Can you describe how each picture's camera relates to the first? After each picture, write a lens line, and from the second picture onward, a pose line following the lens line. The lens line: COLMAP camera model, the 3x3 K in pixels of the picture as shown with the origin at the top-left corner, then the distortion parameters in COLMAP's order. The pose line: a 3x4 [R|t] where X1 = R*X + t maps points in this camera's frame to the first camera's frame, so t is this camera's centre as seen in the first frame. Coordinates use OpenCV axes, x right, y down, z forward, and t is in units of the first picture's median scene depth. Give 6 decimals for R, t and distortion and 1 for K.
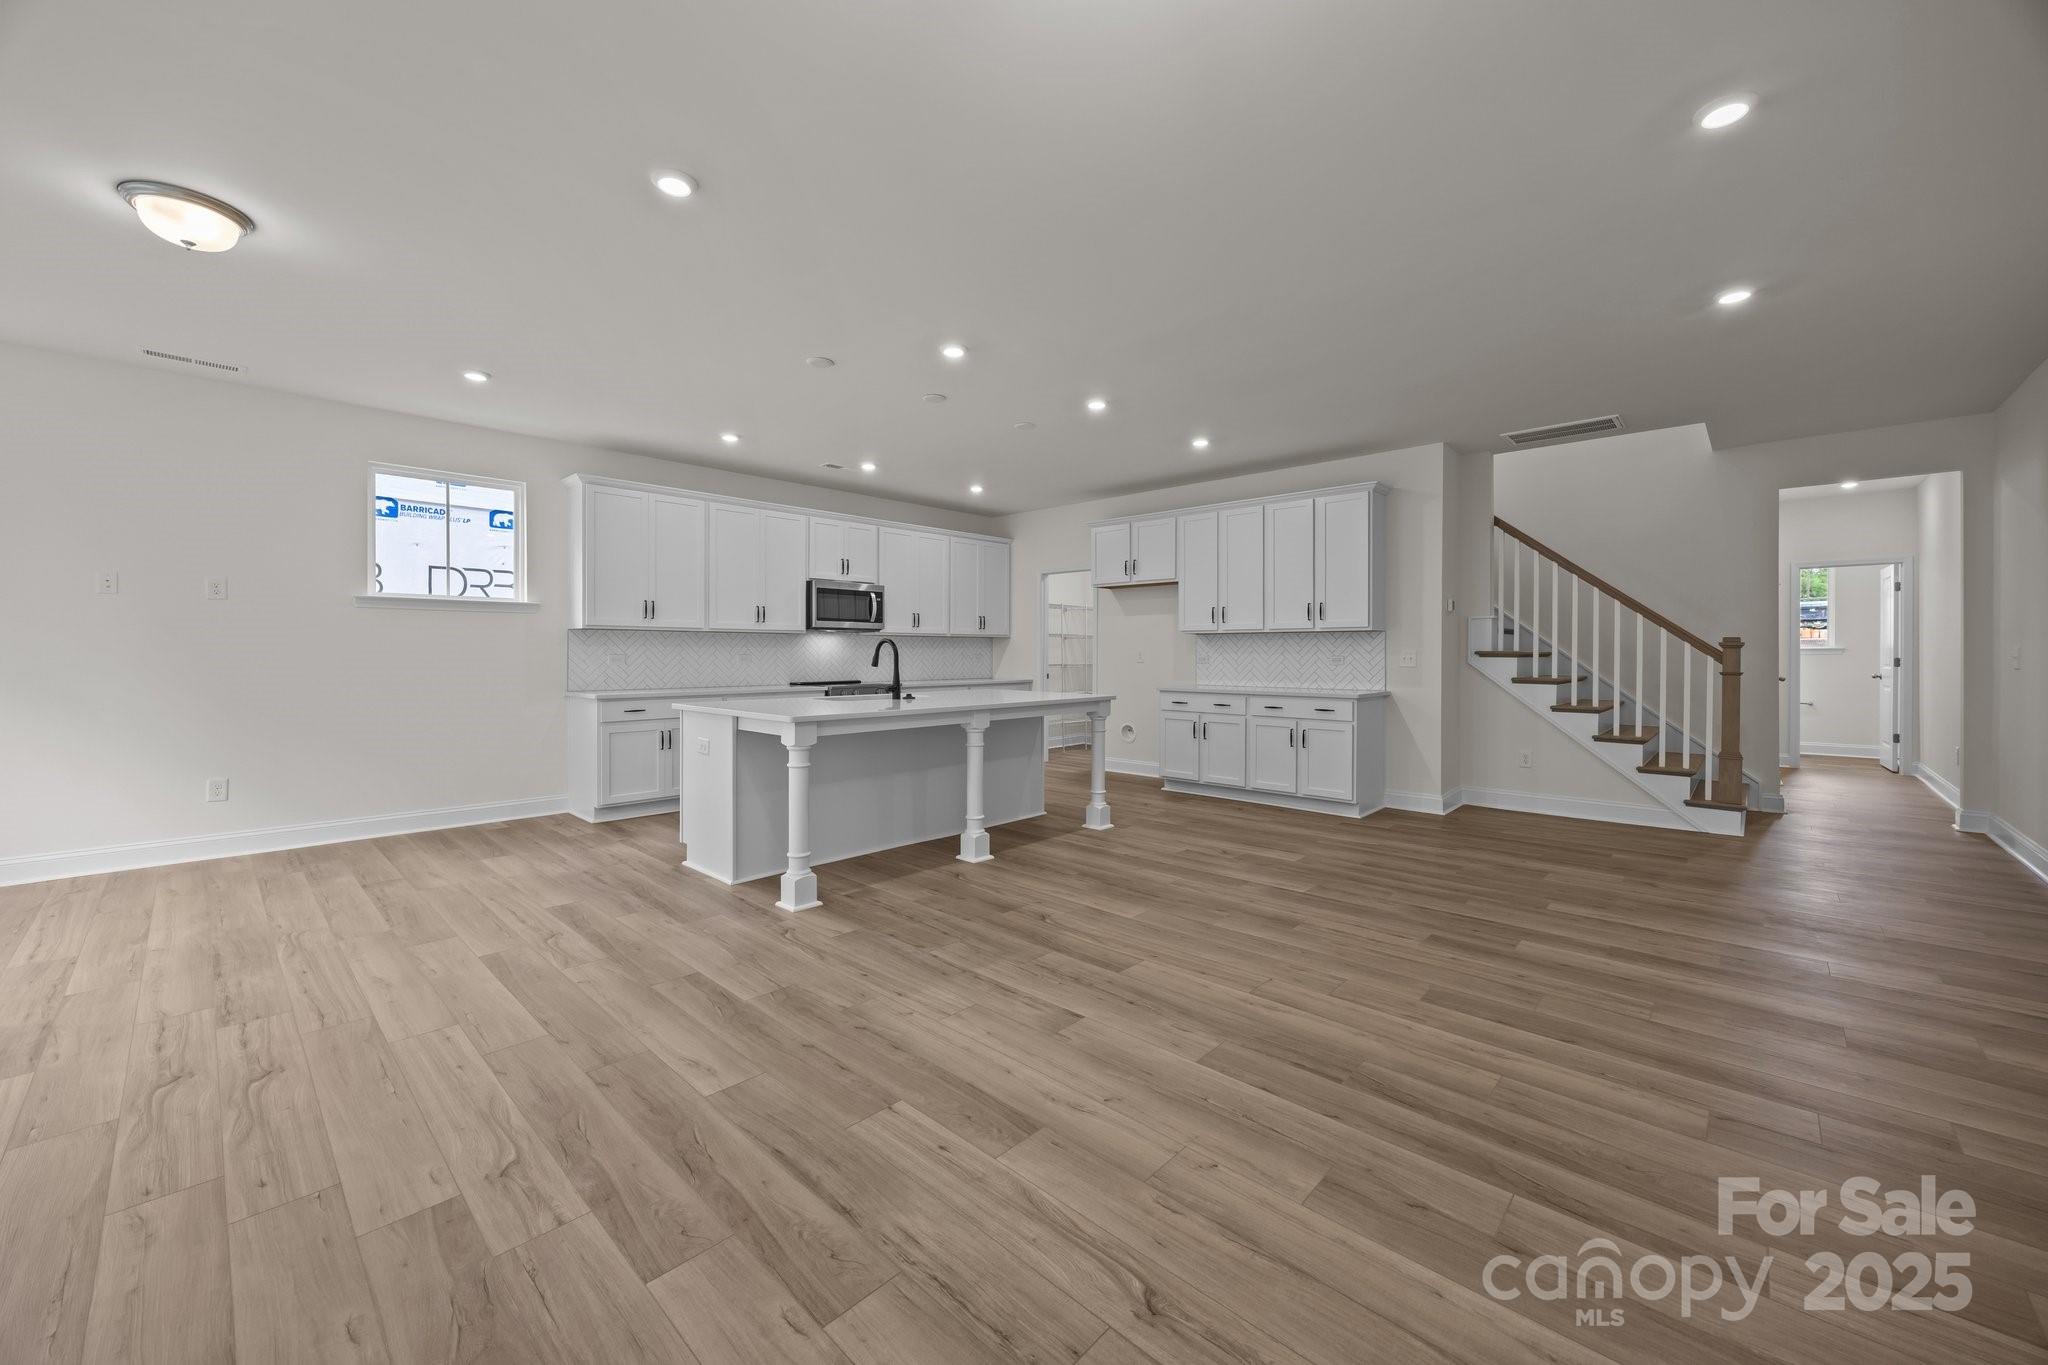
lens RADIAL K [[784.0, 0, 1020.4], [0, 784.0, 661.7], [0, 0, 1]] dist [0.000988, -0.000247]
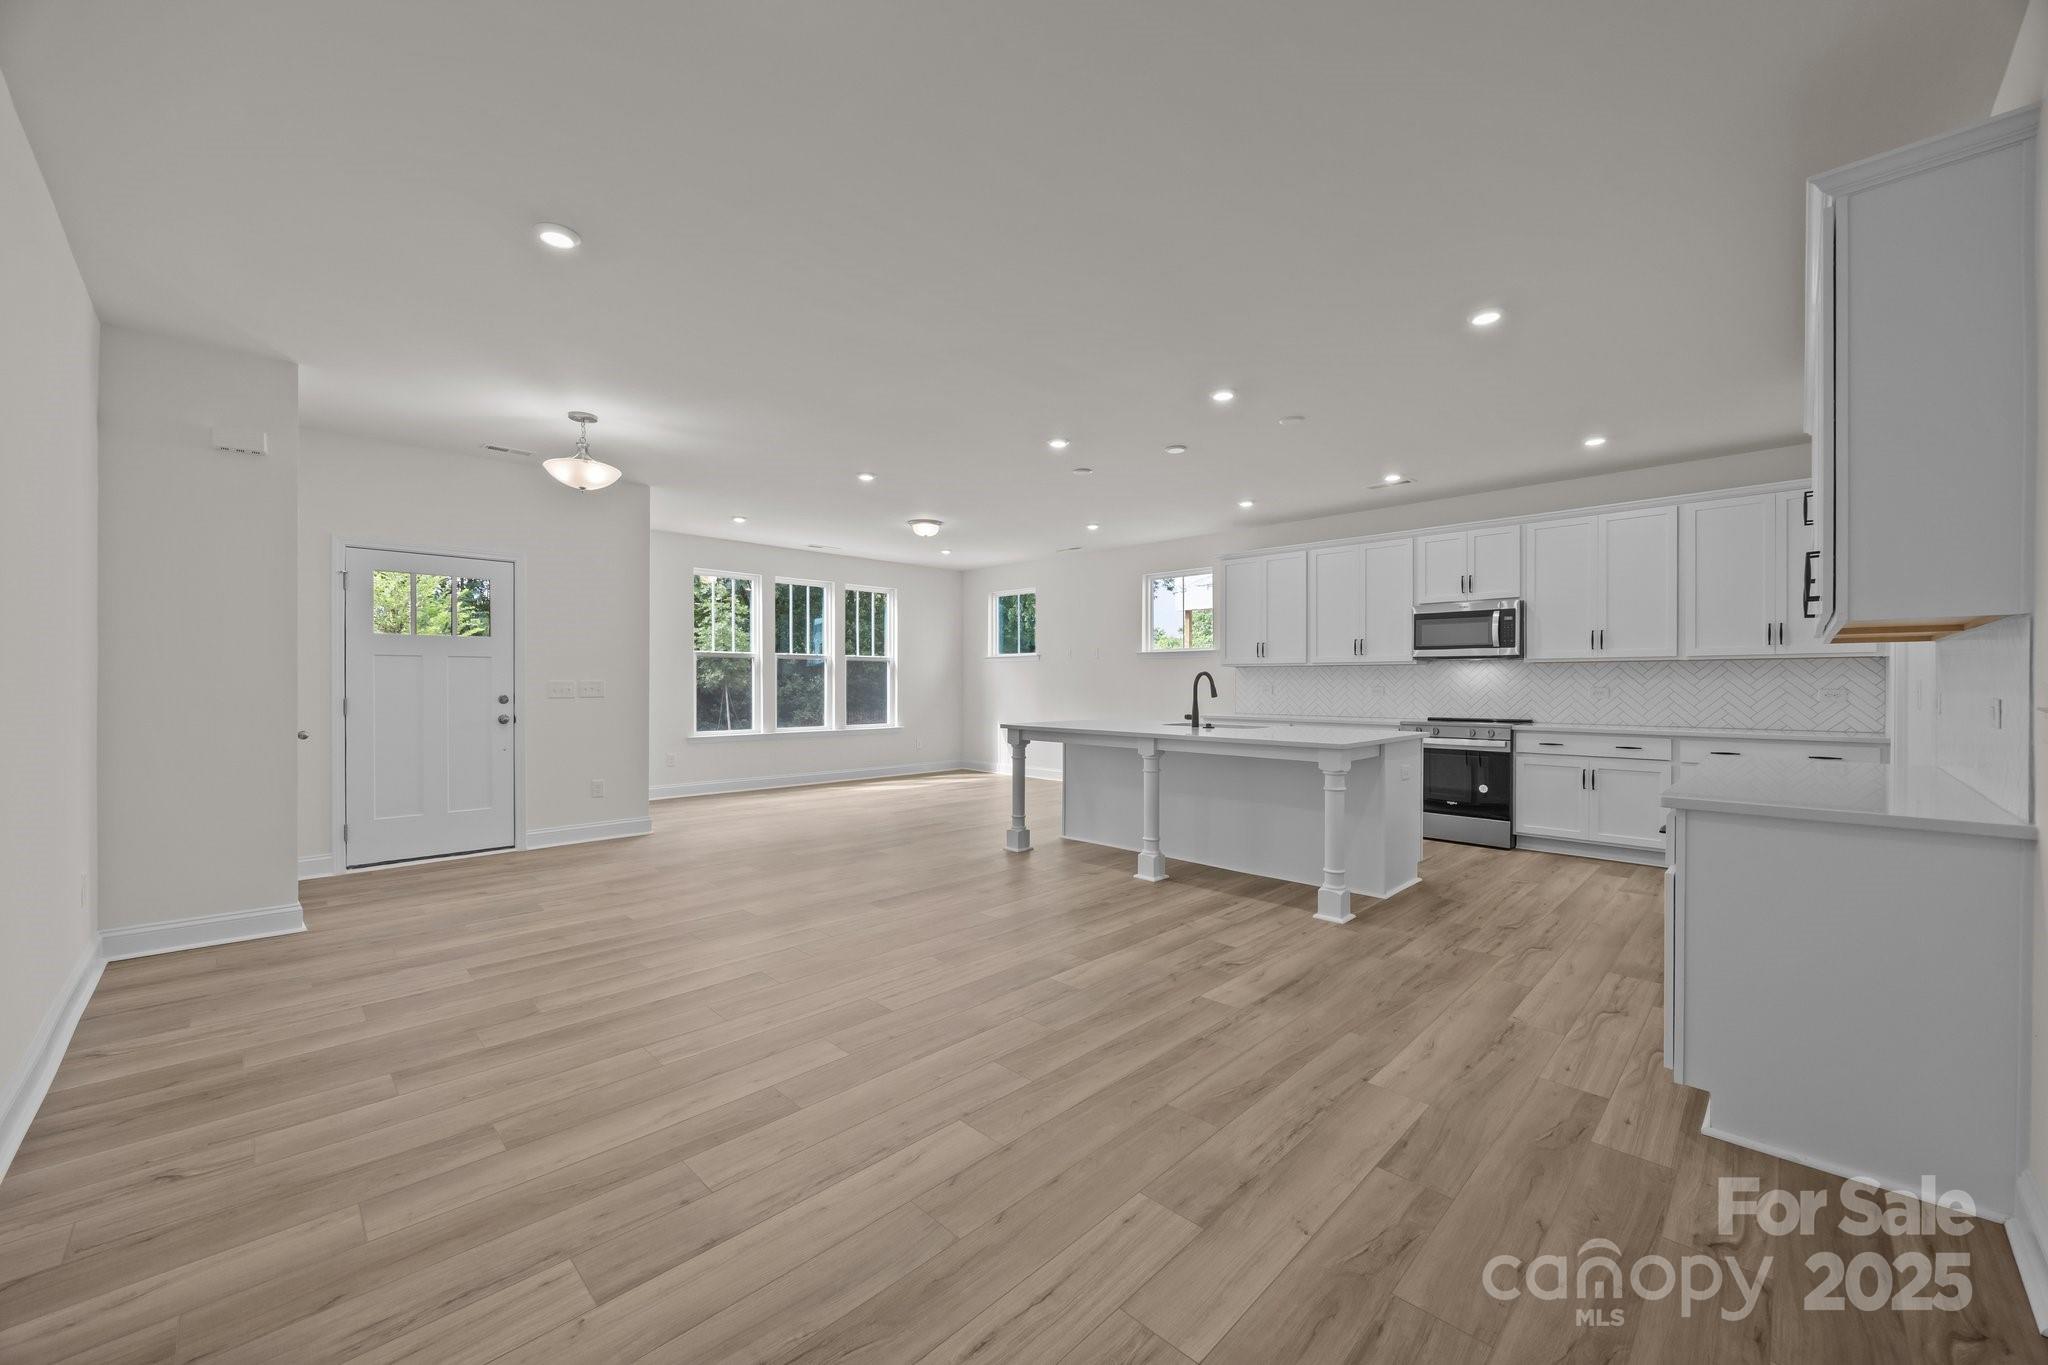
lens RADIAL K [[784.0, 0, 1028.0], [0, 784.0, 677.7], [0, 0, 1]] dist [0.000988, -0.000247]
pose [[-0.033344, -0.009194, -0.999402, 0.951101], [-0.011862, 0.999891, -0.008803, -0.008290], [0.999374, 0.011562, -0.033450, 0.805990]]
